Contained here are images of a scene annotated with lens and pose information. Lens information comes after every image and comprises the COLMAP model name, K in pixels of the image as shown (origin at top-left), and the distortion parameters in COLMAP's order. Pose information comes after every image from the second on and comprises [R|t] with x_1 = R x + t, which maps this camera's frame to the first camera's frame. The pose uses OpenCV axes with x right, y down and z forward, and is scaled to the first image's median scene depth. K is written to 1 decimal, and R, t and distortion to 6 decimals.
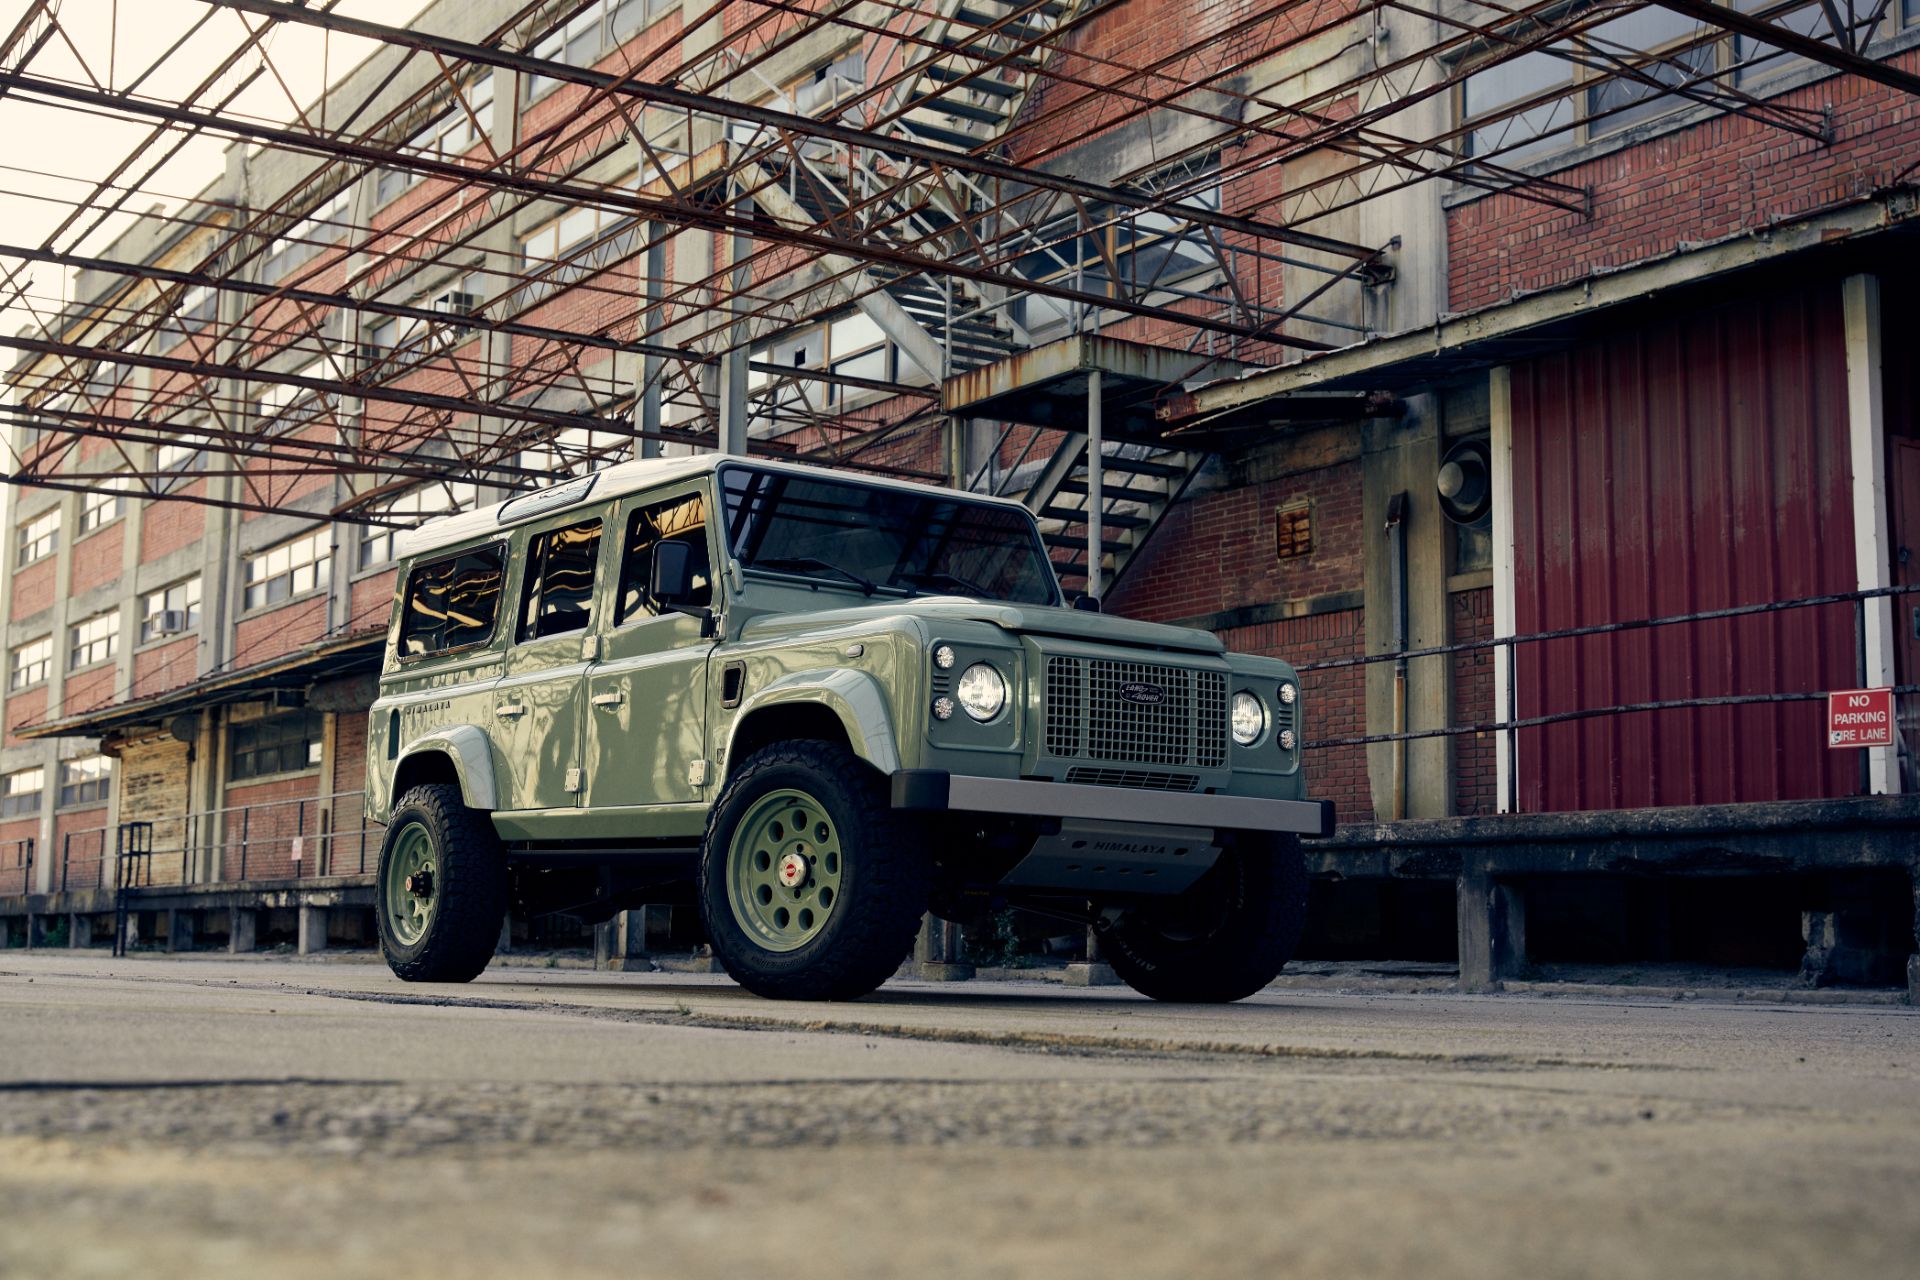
lens RADIAL K [[2433.5, 0, 960.0], [0, 2433.5, 640.0], [0, 0, 1]] dist [-0.040216, -0.041458]
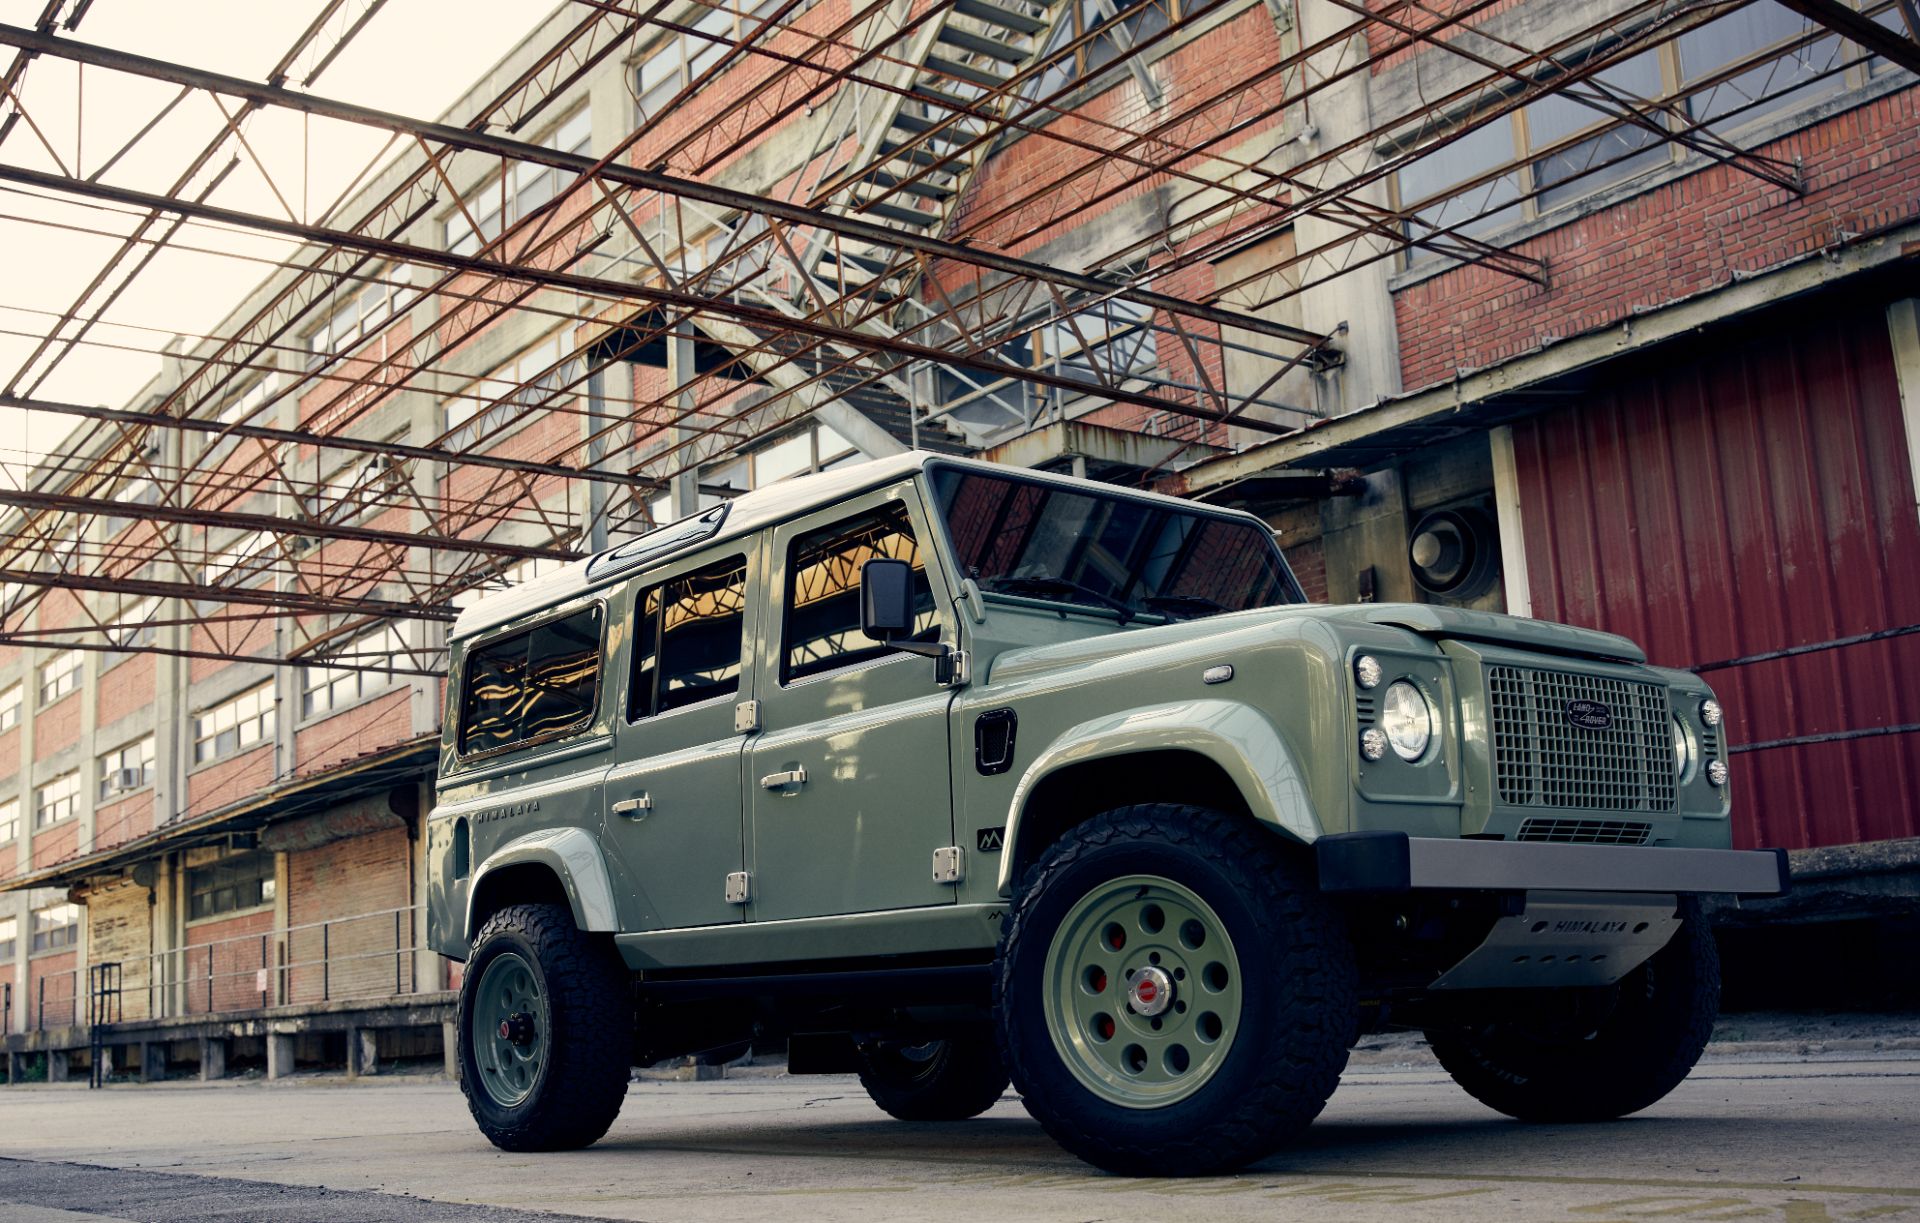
lens RADIAL K [[2038.5, 0, 913.4], [0, 2038.5, 677.4], [0, 0, 1]] dist [-0.107491, 0.061305]
pose [[0.996485, -0.052643, 0.065169, -0.070346], [0.055401, 0.997611, -0.041258, 0.010324], [-0.062841, 0.044723, 0.997021, 0.171693]]
